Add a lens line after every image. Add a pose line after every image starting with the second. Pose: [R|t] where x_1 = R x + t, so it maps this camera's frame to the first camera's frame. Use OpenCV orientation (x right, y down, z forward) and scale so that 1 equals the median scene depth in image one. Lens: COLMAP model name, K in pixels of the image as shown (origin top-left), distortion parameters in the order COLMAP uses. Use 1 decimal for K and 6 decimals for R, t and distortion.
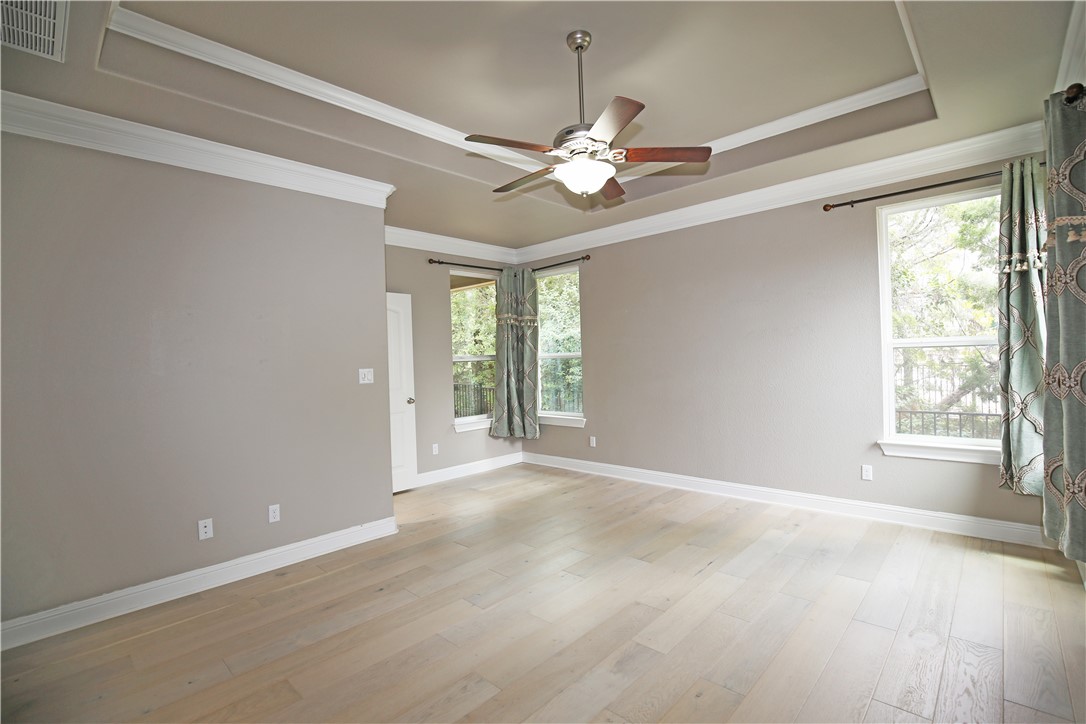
lens RADIAL K [[498.0, 0, 543.0], [0, 498.0, 362.0], [0, 0, 1]] dist [-0.022700, 0.000069]
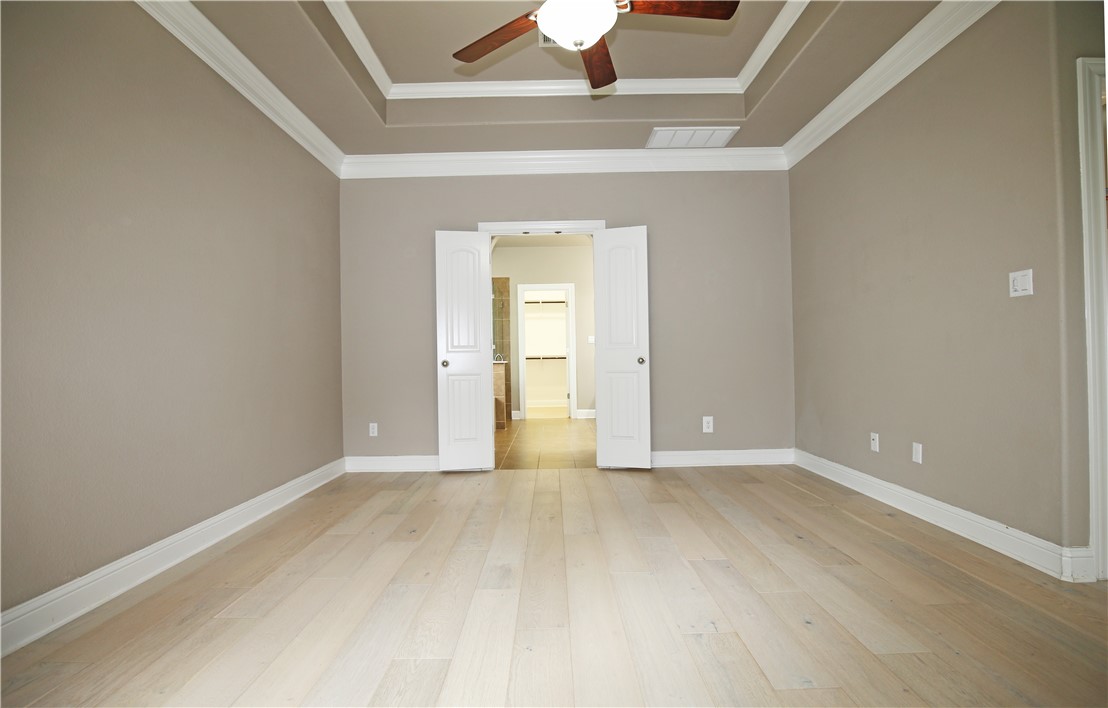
lens RADIAL K [[511.3, 0, 558.6], [0, 511.3, 350.4], [0, 0, 1]] dist [-0.000698, -0.000075]
pose [[-0.712152, 0.033266, -0.701237, 0.705169], [0.035223, 0.999312, 0.011635, 0.125253], [0.701141, -0.016414, -0.712833, 1.599105]]
